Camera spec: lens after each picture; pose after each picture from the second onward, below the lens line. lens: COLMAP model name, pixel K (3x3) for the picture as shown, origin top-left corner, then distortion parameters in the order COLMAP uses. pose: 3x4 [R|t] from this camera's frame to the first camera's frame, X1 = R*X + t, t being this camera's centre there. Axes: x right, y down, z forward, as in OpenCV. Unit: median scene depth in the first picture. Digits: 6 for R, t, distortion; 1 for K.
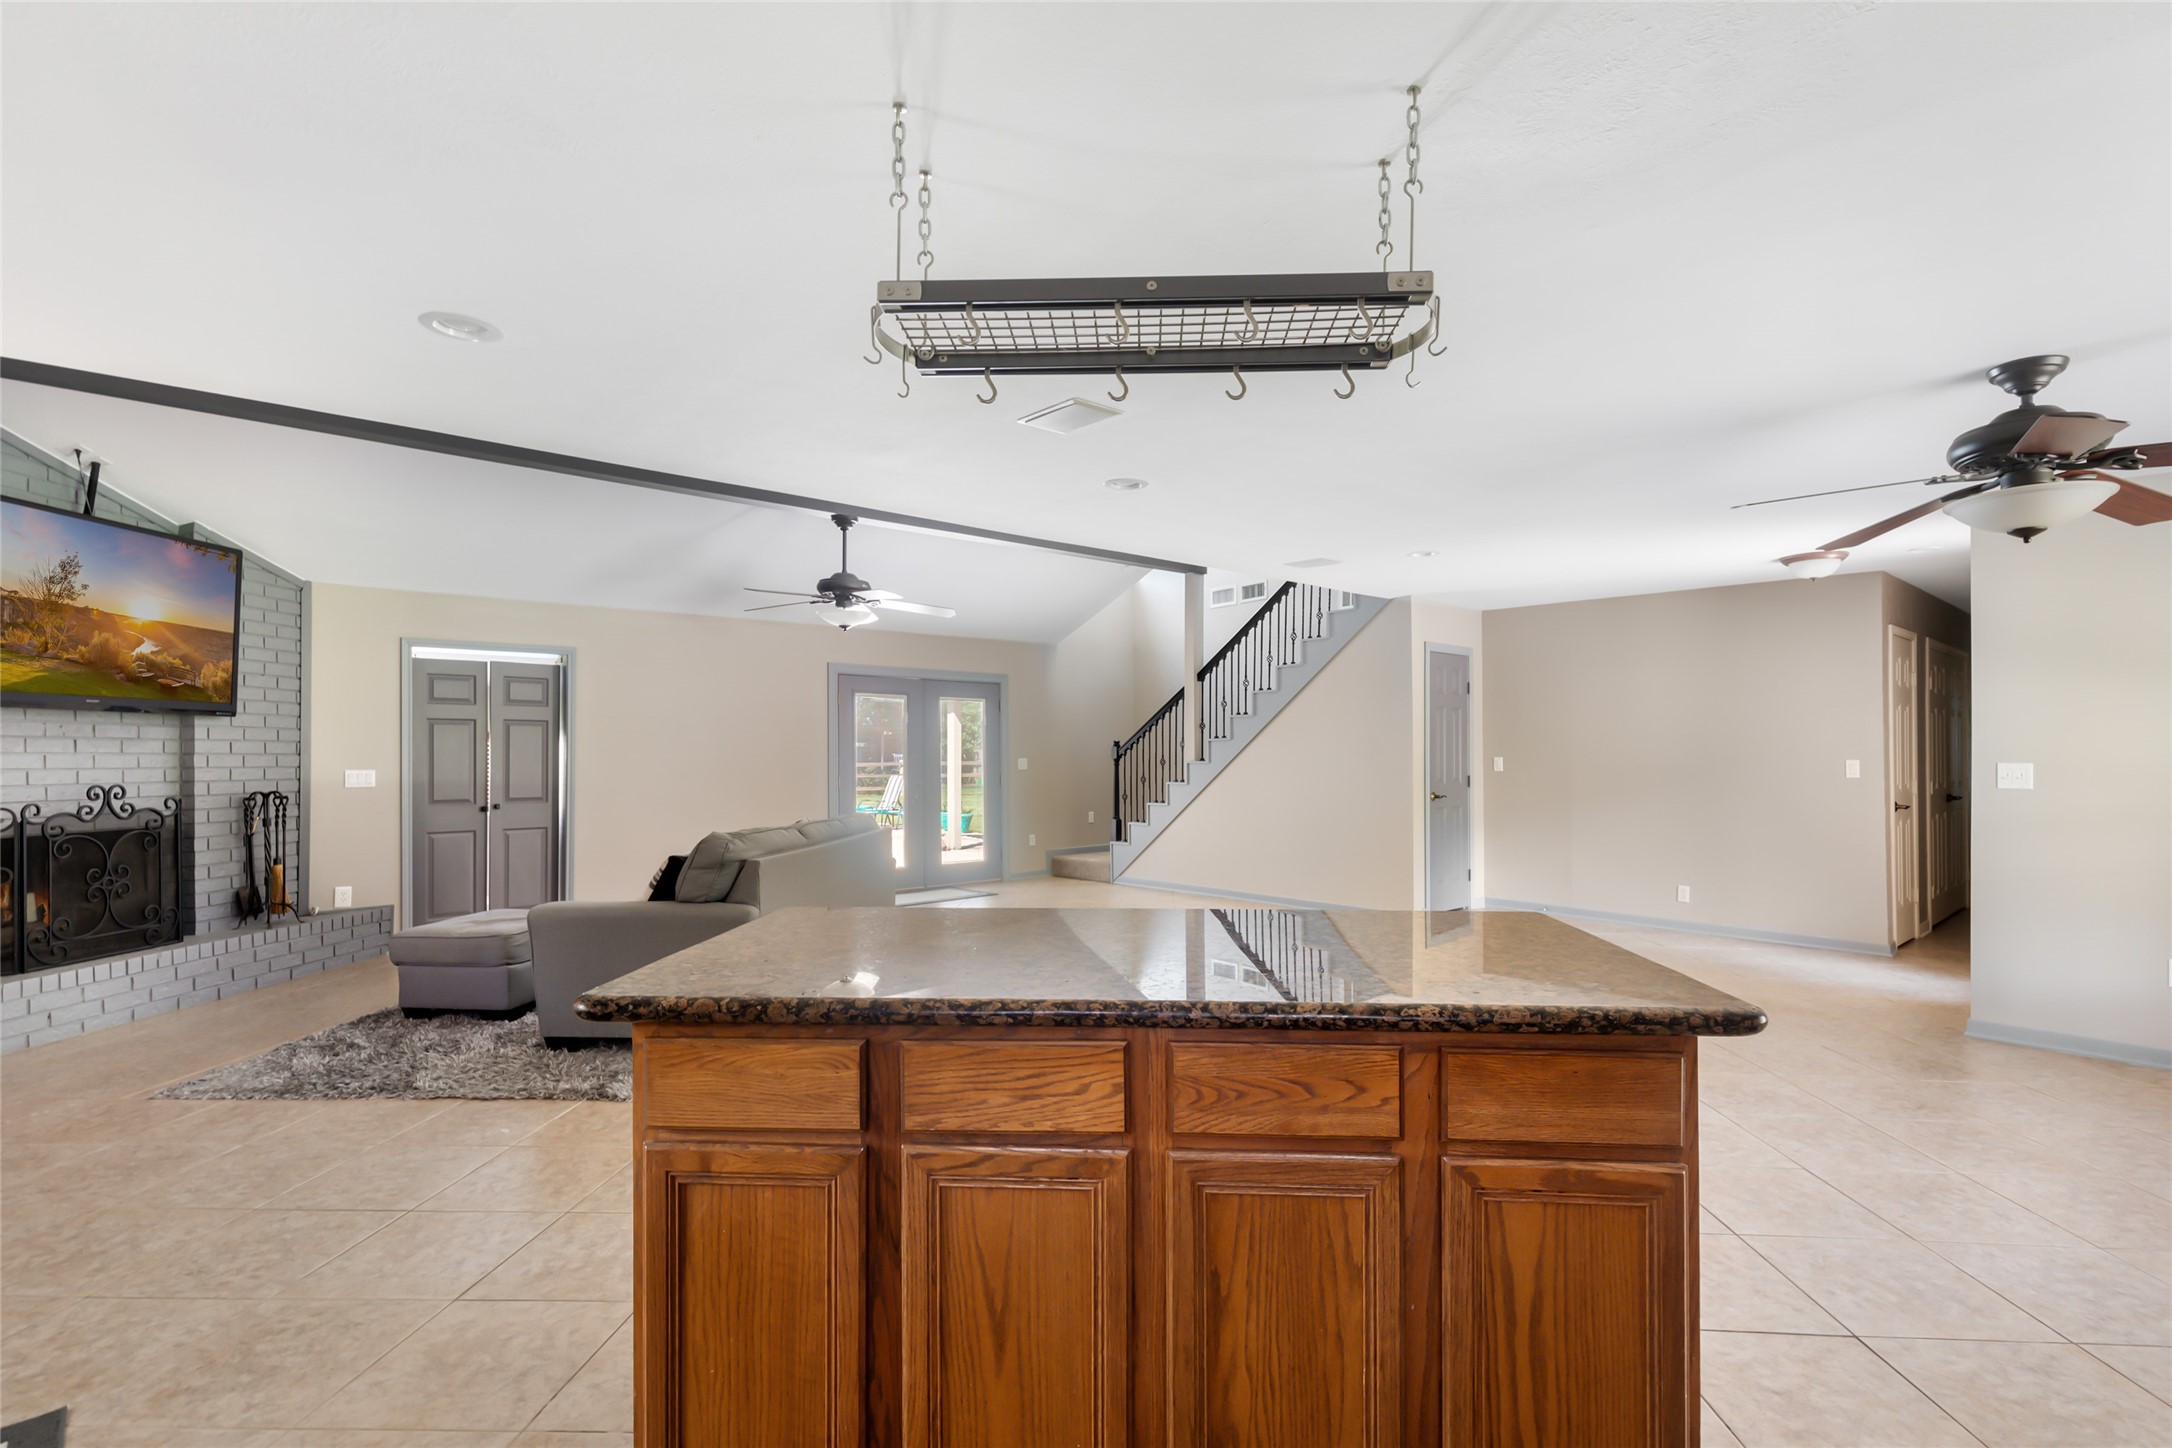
lens RADIAL K [[1046.7, 0, 1071.6], [0, 1046.7, 741.1], [0, 0, 1]] dist [0.005153, 0.001400]
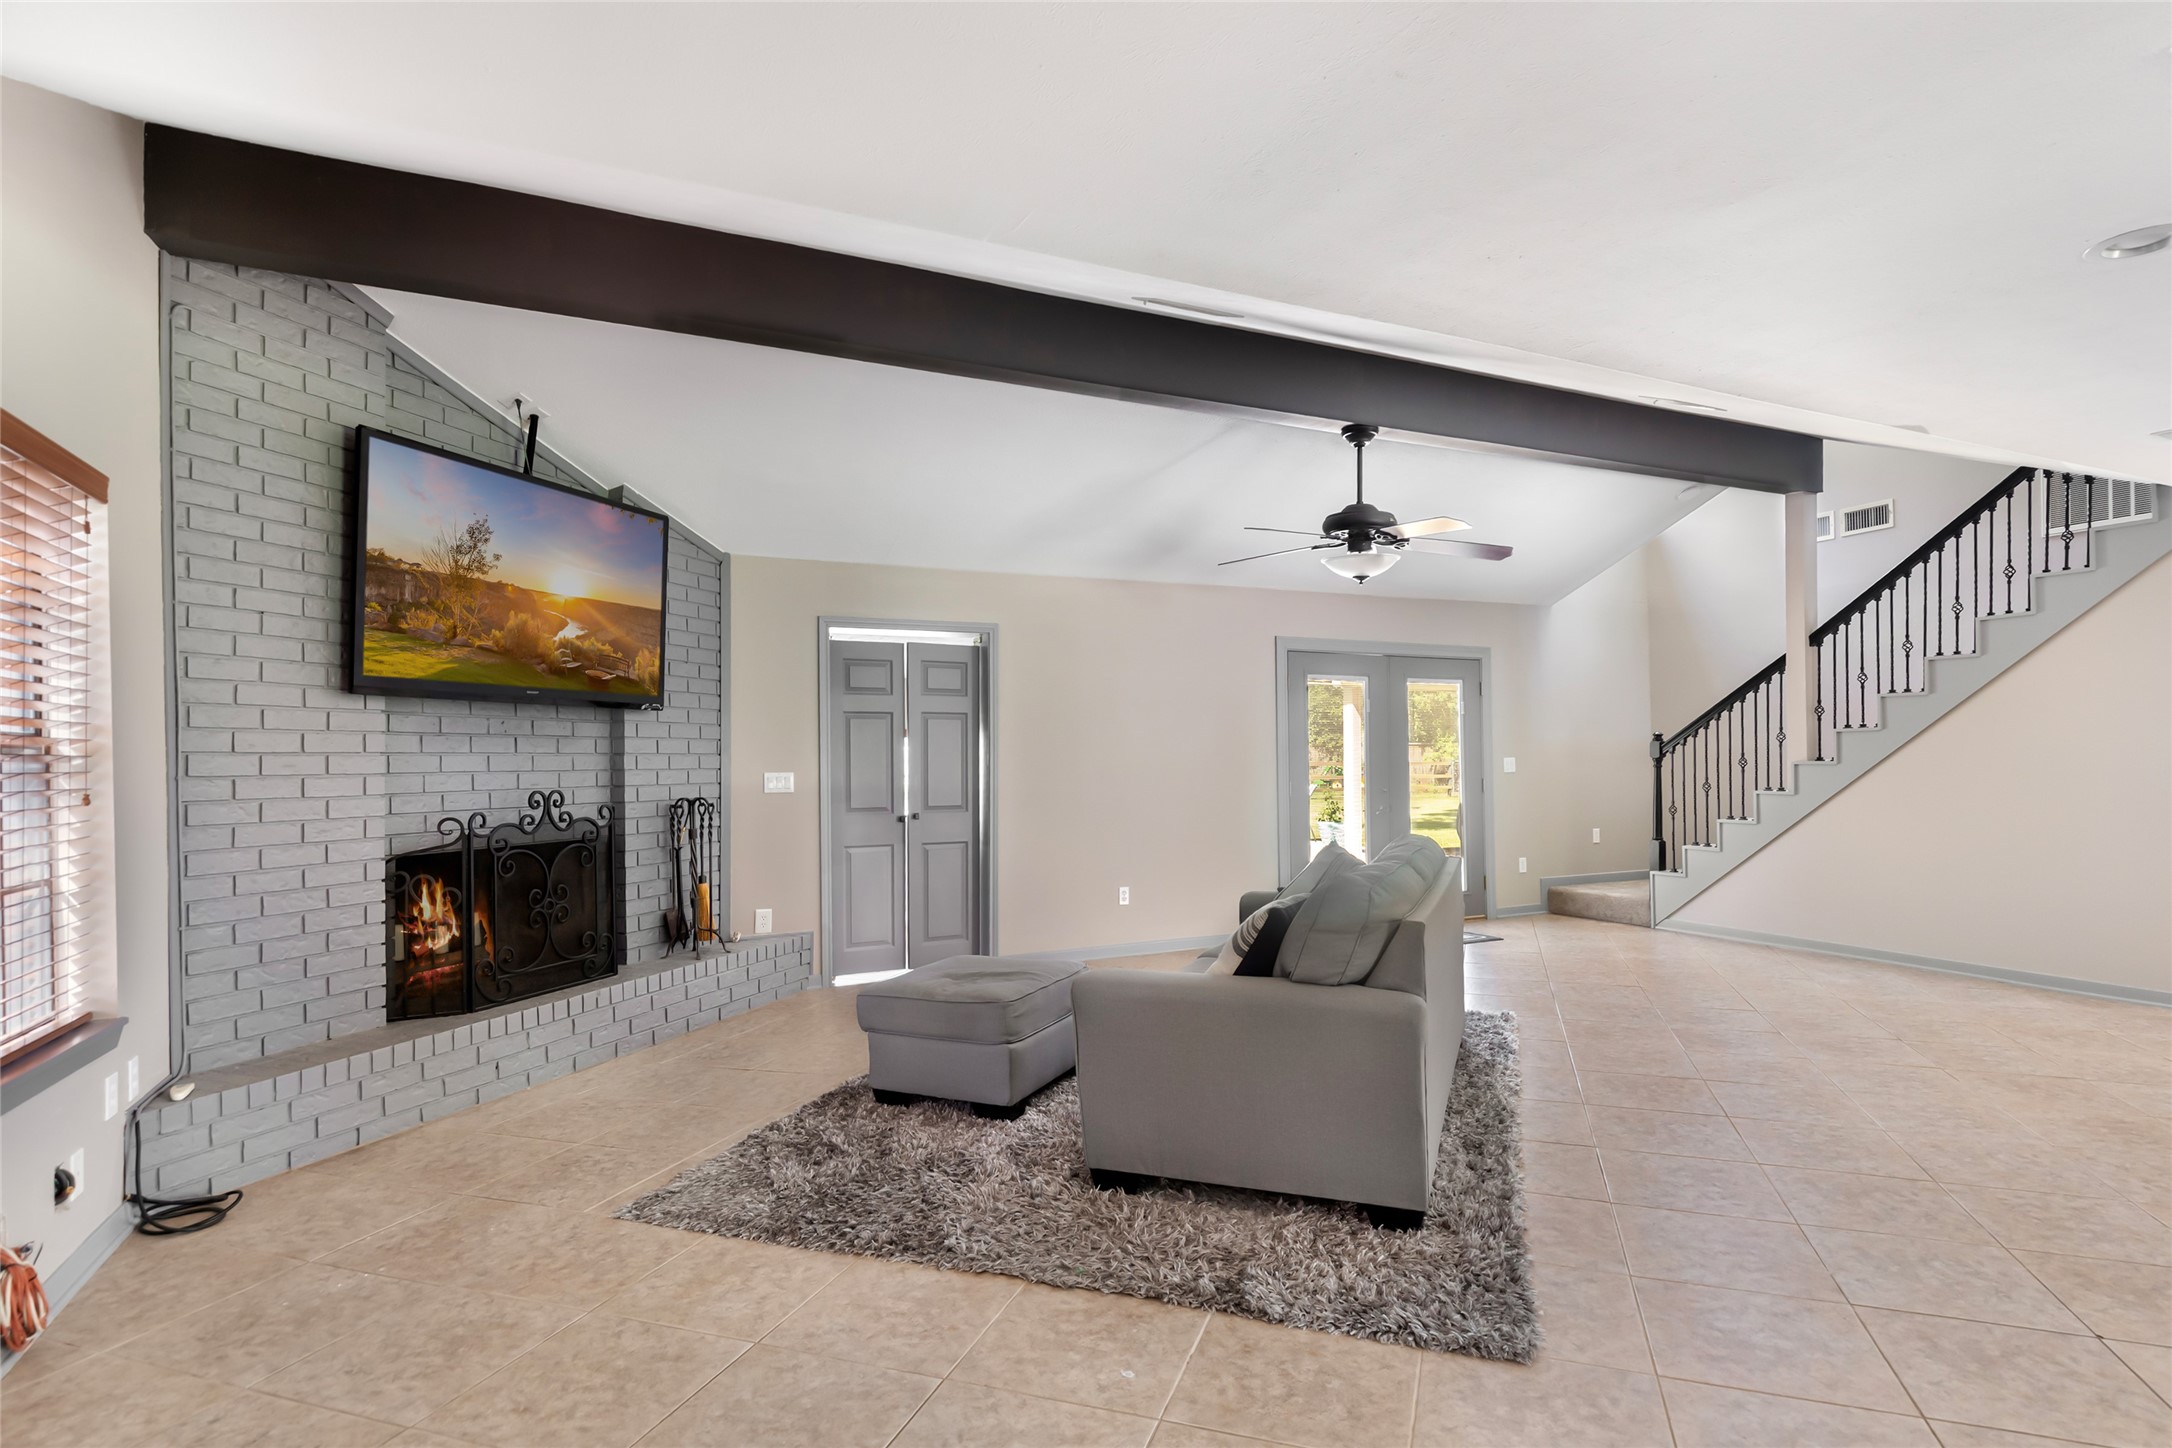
lens RADIAL K [[1103.5, 0, 1044.1], [0, 1103.5, 736.3], [0, 0, 1]] dist [-0.000900, 0.000185]
pose [[0.958623, -0.007626, -0.284575, -0.245858], [0.006680, 0.999968, -0.004293, 0.003956], [0.284599, 0.002214, 0.958644, 0.229711]]
